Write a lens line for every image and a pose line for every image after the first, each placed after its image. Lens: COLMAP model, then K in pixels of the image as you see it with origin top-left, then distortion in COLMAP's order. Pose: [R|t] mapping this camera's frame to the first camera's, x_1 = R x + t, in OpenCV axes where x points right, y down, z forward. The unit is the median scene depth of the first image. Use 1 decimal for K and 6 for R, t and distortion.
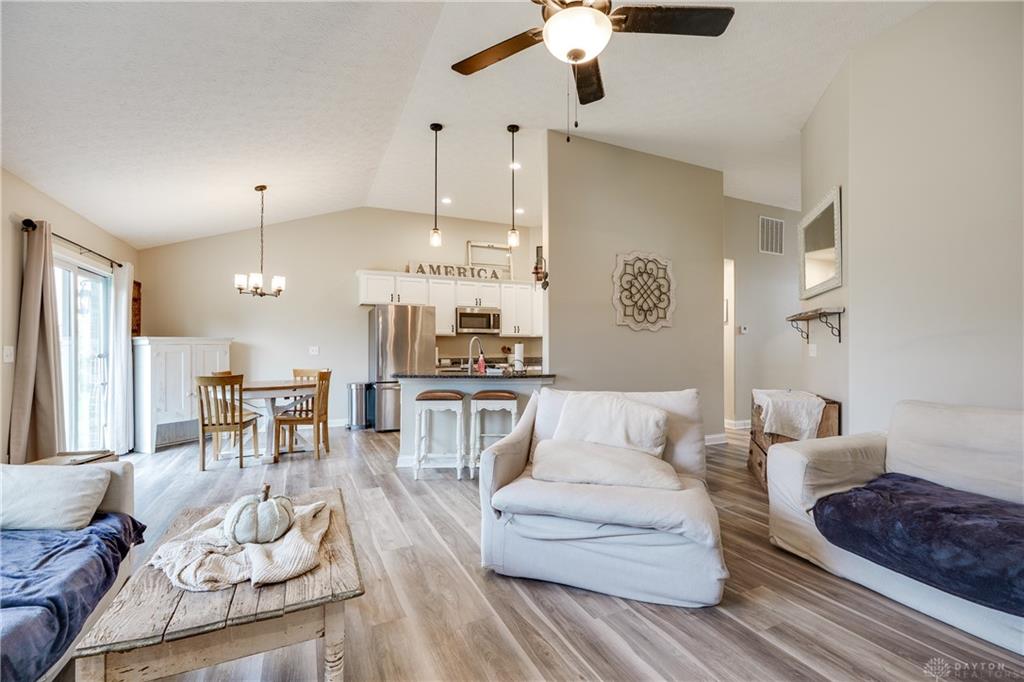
lens RADIAL K [[450.1, 0, 513.4], [0, 450.1, 344.5], [0, 0, 1]] dist [-0.003889, 0.000415]
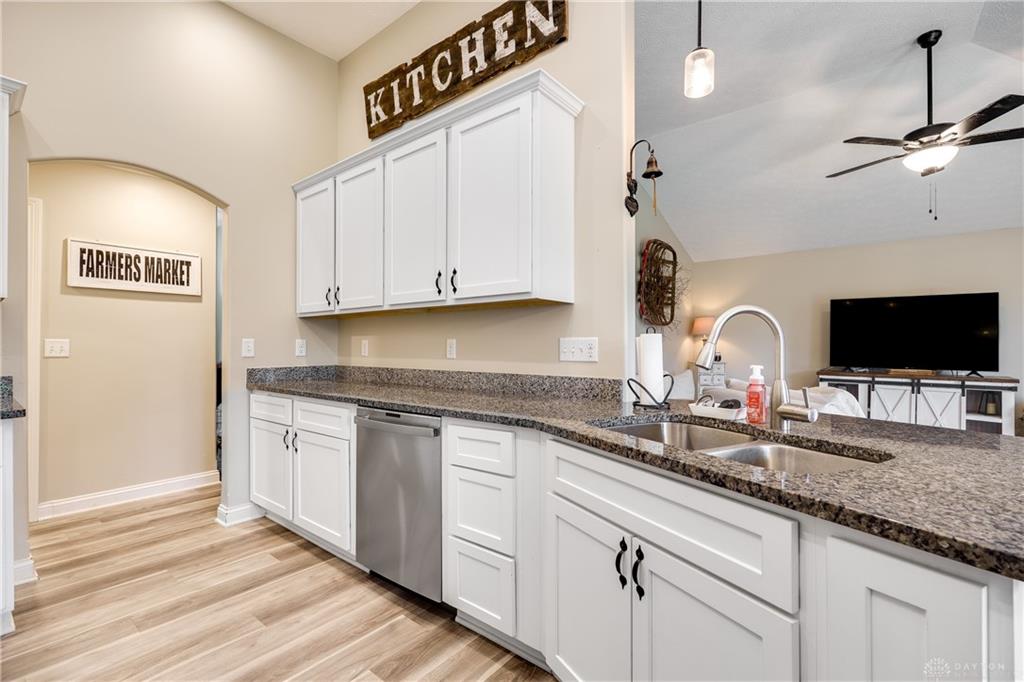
lens RADIAL K [[450.1, 0, 510.7], [0, 450.1, 341.3], [0, 0, 1]] dist [-0.003889, 0.000415]
pose [[-0.437400, 0.006887, 0.899241, -0.260247], [-0.009615, 0.999878, -0.012335, 0.010272], [-0.899216, -0.014042, -0.437280, 1.210659]]
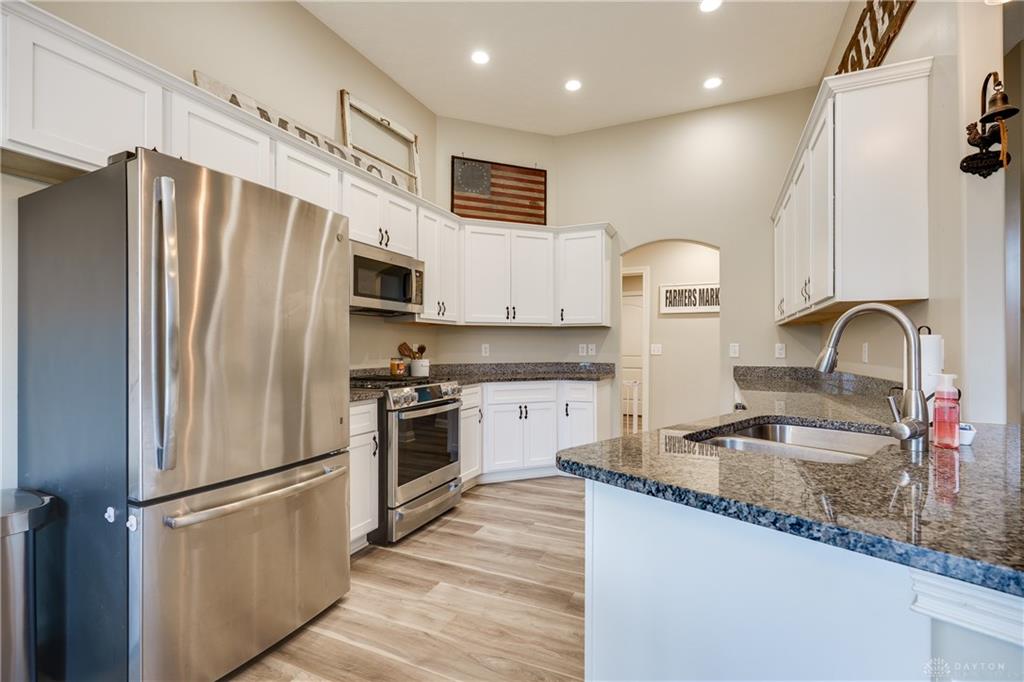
lens RADIAL K [[450.1, 0, 514.8], [0, 450.1, 344.0], [0, 0, 1]] dist [-0.003889, 0.000415]
pose [[0.760343, 0.006578, 0.649489, -0.388493], [-0.008402, 0.999965, -0.000290, 0.007332], [-0.649468, -0.005237, 0.760371, 0.902047]]
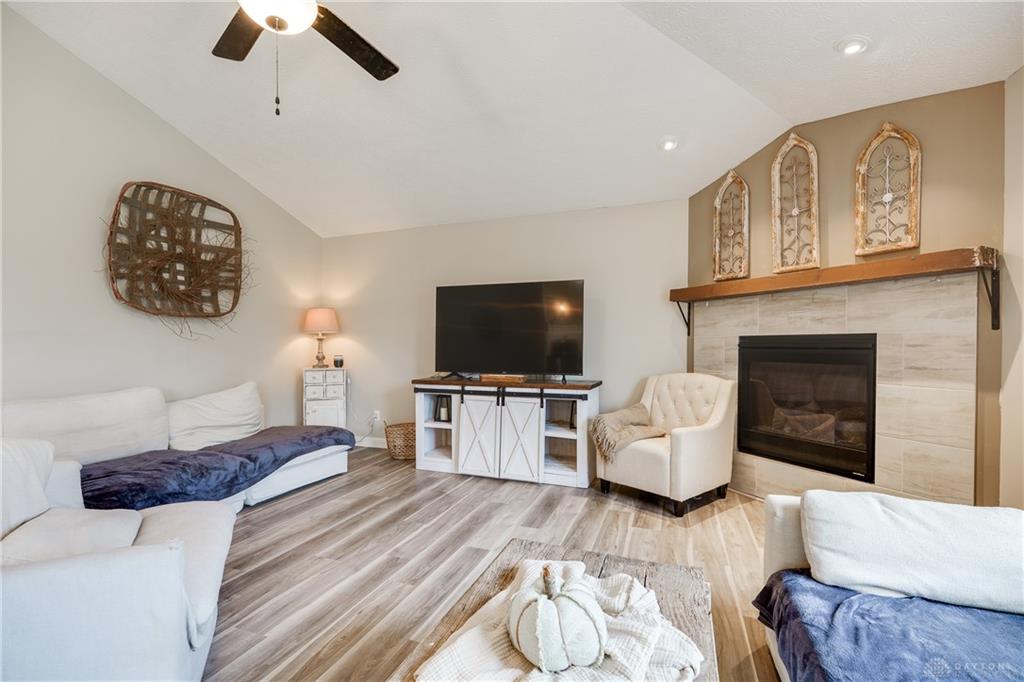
lens RADIAL K [[450.1, 0, 513.8], [0, 450.1, 347.7], [0, 0, 1]] dist [-0.003889, 0.000415]
pose [[-0.707685, 0.001240, 0.706527, -0.329566], [0.000638, 0.999999, -0.001116, 0.004894], [-0.706528, -0.000339, -0.707685, 0.508690]]
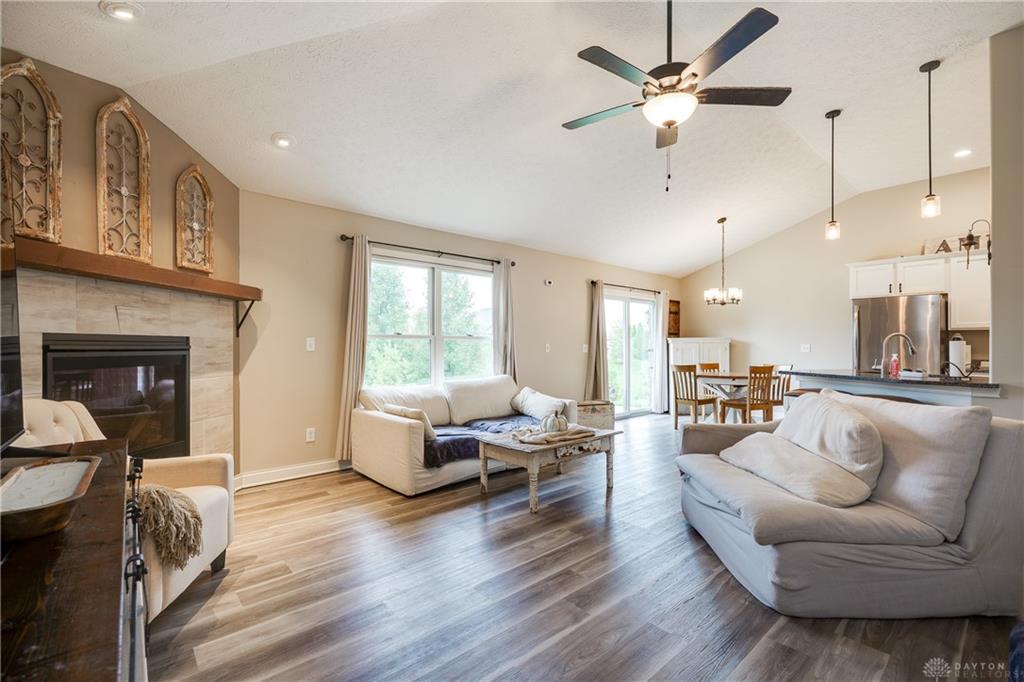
lens RADIAL K [[450.1, 0, 516.2], [0, 450.1, 344.1], [0, 0, 1]] dist [-0.003889, 0.000415]
pose [[0.286684, -0.001166, -0.958025, 0.494784], [0.005400, 0.999985, 0.000399, -0.000128], [0.958010, -0.005287, 0.286686, 0.074498]]
